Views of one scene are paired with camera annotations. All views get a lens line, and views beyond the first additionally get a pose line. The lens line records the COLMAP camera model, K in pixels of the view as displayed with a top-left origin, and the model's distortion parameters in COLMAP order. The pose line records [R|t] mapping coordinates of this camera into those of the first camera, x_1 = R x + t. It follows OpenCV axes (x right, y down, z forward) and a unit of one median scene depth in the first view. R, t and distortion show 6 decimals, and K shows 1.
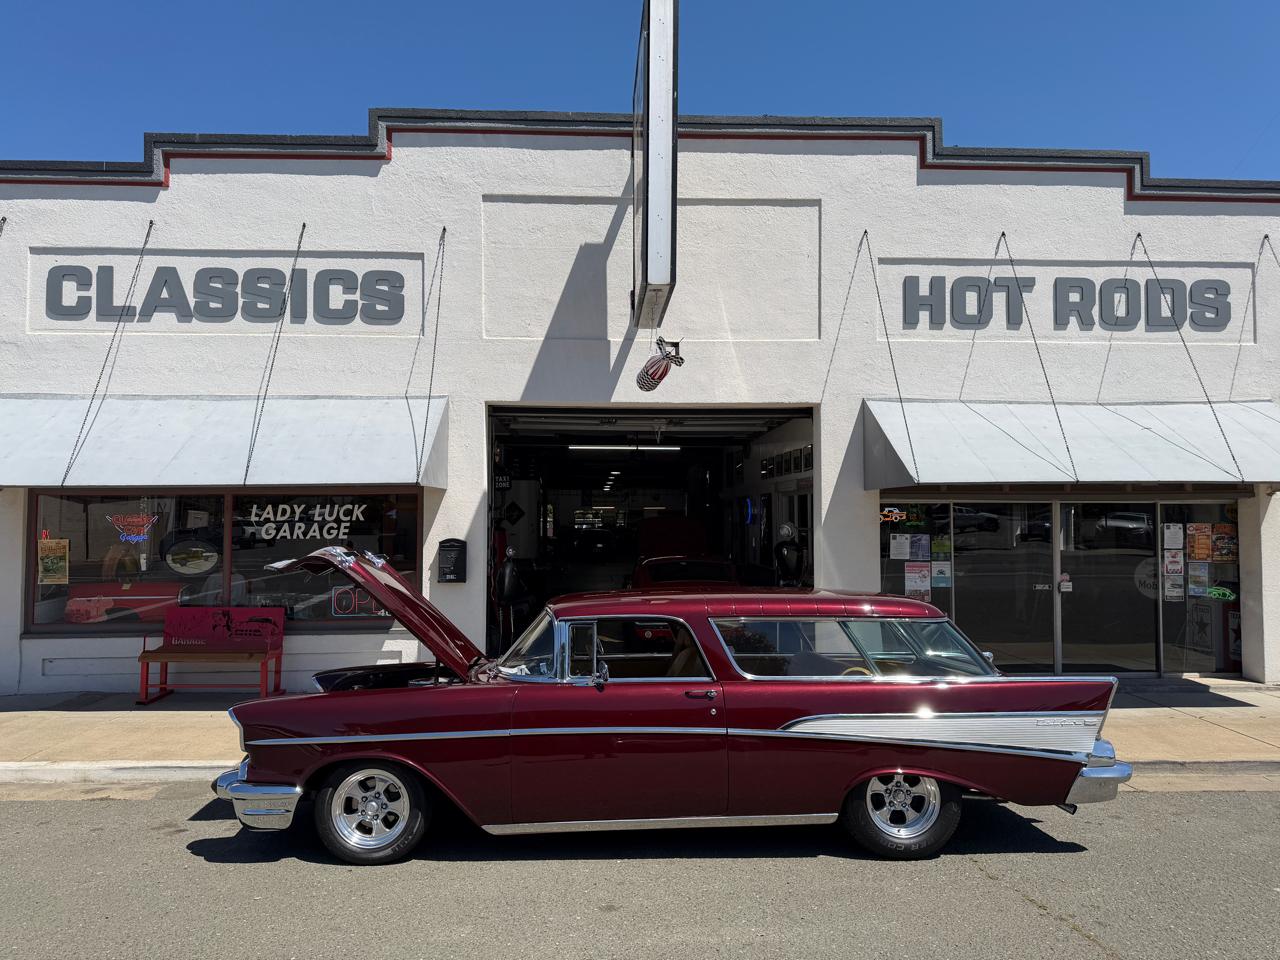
lens RADIAL K [[903.9, 0, 641.6], [0, 903.9, 490.1], [0, 0, 1]] dist [0.077430, -0.087608]
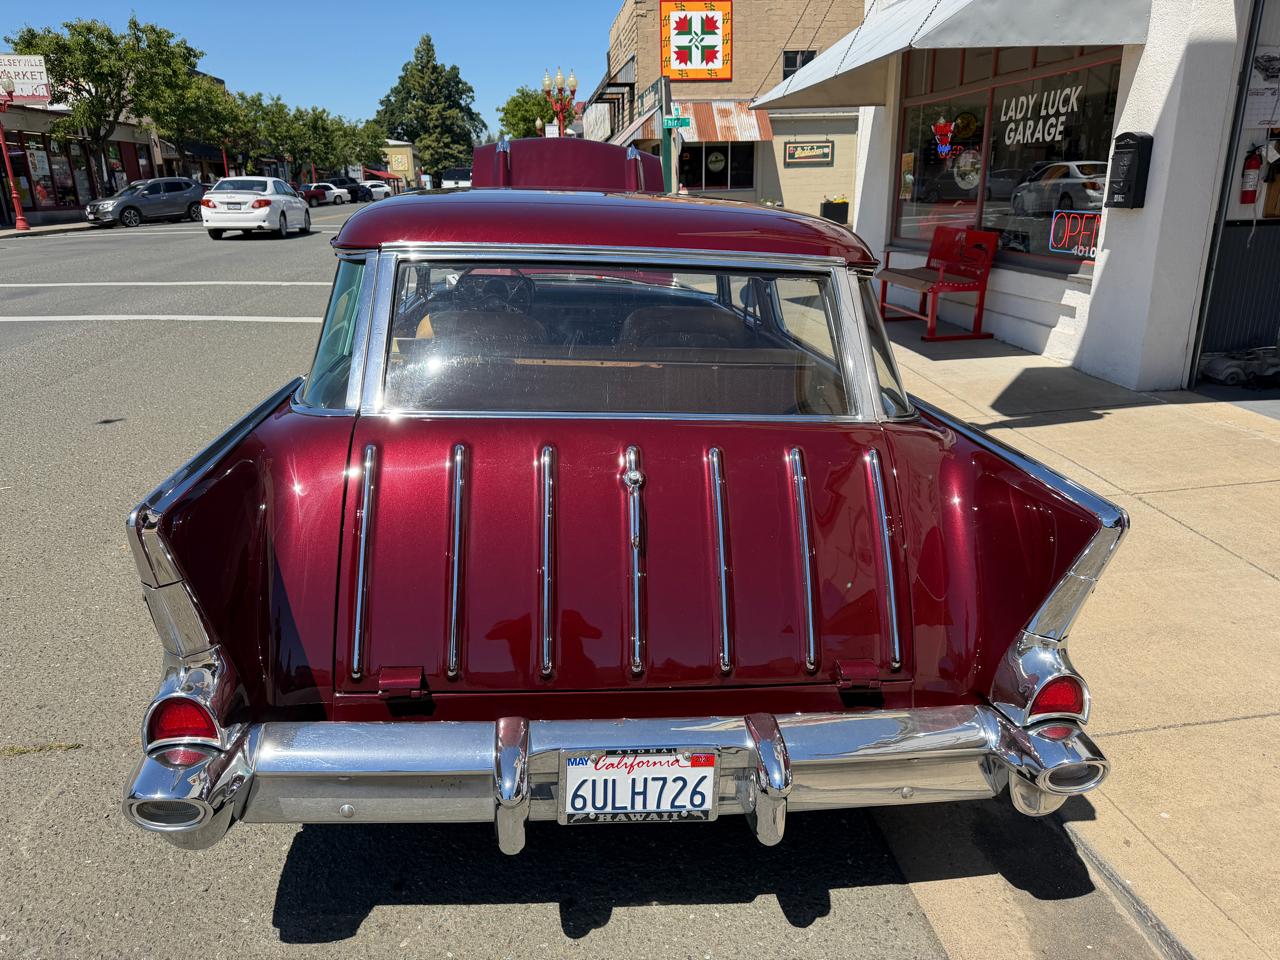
lens RADIAL K [[918.7, 0, 637.5], [0, 918.7, 481.0], [0, 0, 1]] dist [0.005363, -0.006378]
pose [[0.051619, 0.306717, -0.950400, 0.428792], [0.049822, 0.949693, 0.309194, 0.068052], [0.997423, -0.063311, 0.033741, 0.629934]]
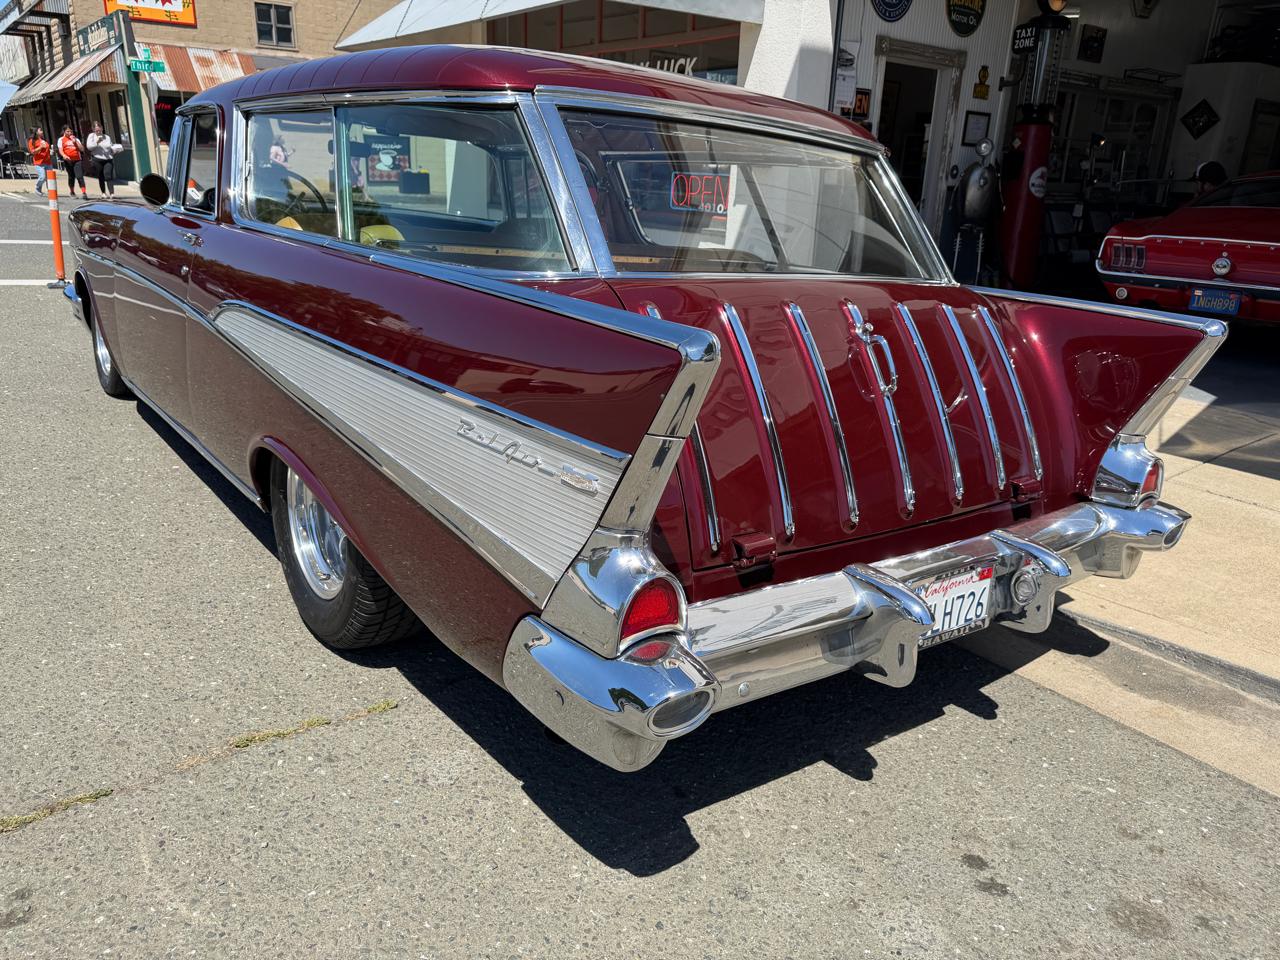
lens RADIAL K [[925.7, 0, 648.5], [0, 925.7, 484.5], [0, 0, 1]] dist [0.000323, -0.002638]
pose [[0.574048, 0.285305, -0.767509, 0.381003], [-0.013991, 0.940614, 0.339189, 0.091549], [0.818702, -0.183973, 0.543950, 0.476997]]
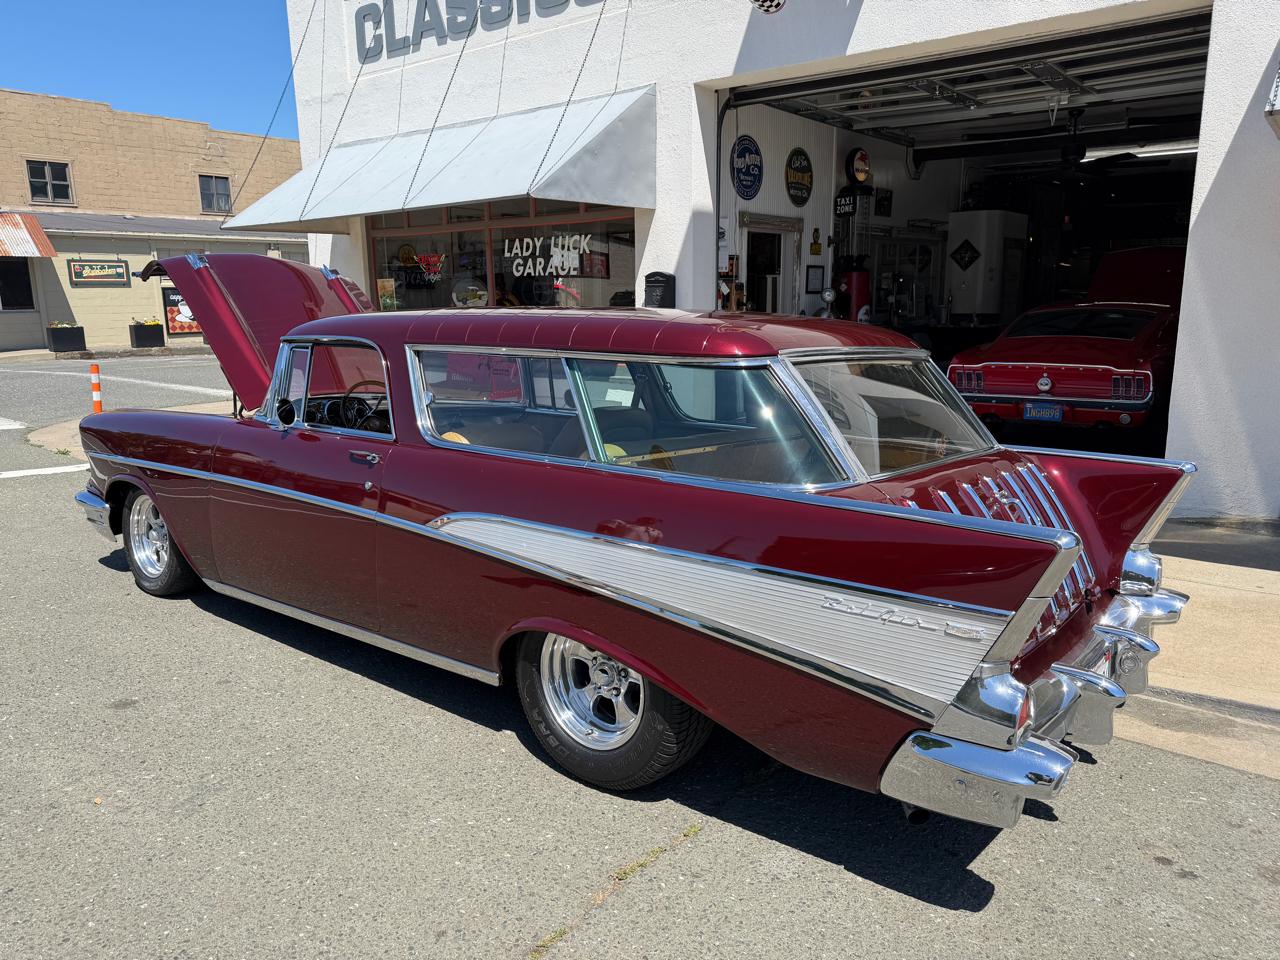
lens RADIAL K [[903.9, 0, 641.6], [0, 903.9, 490.1], [0, 0, 1]] dist [0.077430, -0.087608]
pose [[0.748214, 0.130814, -0.650434, 0.343223], [0.030963, 0.972416, 0.231187, 0.055423], [0.662735, -0.193117, 0.723525, 0.347536]]
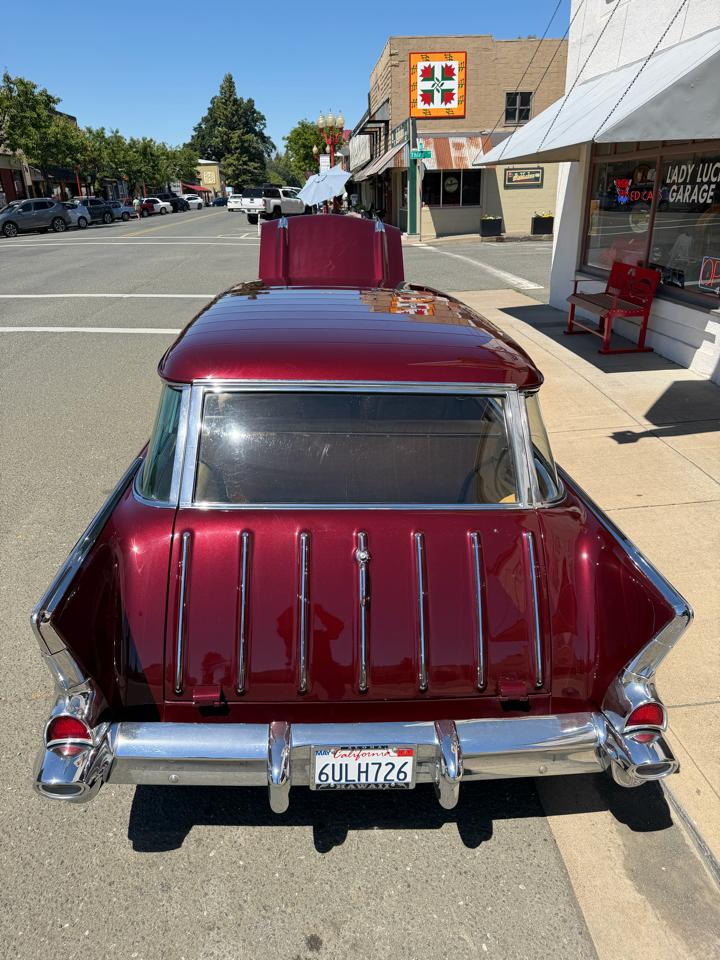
lens RADIAL K [[689.0, 0, 360.0], [0, 689.0, 480.0], [0, 0, 1]] dist [0.005363, -0.006378]
pose [[0.008781, 0.387051, -0.922017, 0.432737], [0.056502, 0.920387, 0.386905, 0.020837], [0.998364, -0.055493, -0.013788, 0.639420]]
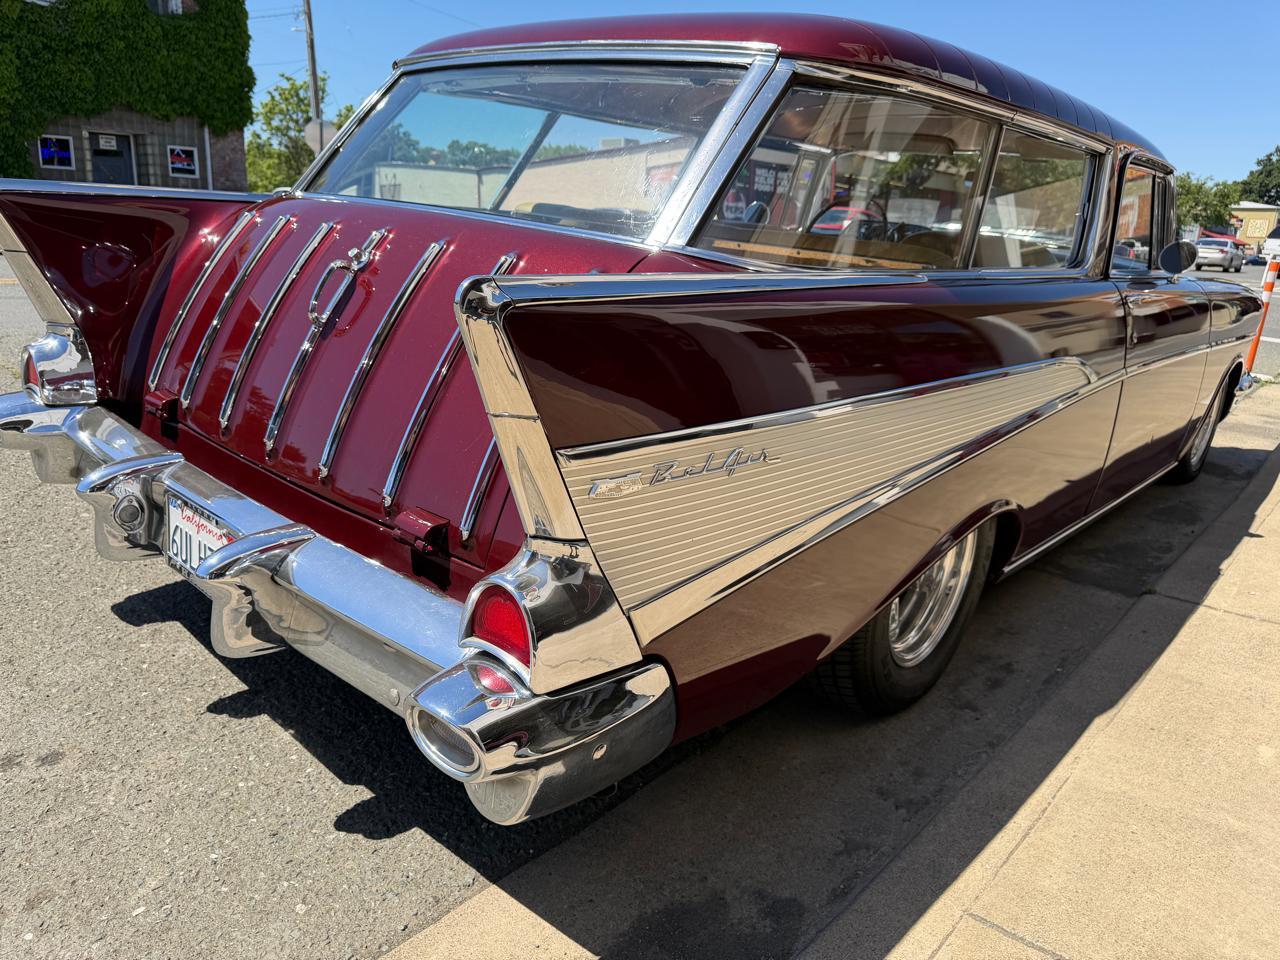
lens RADIAL K [[921.9, 0, 635.6], [0, 921.9, 467.5], [0, 0, 1]] dist [0.006591, -0.004090]
pose [[-0.703396, 0.144130, -0.696032, 0.335874], [-0.022875, 0.974128, 0.224834, 0.124627], [0.710430, 0.174069, -0.681901, 0.808887]]
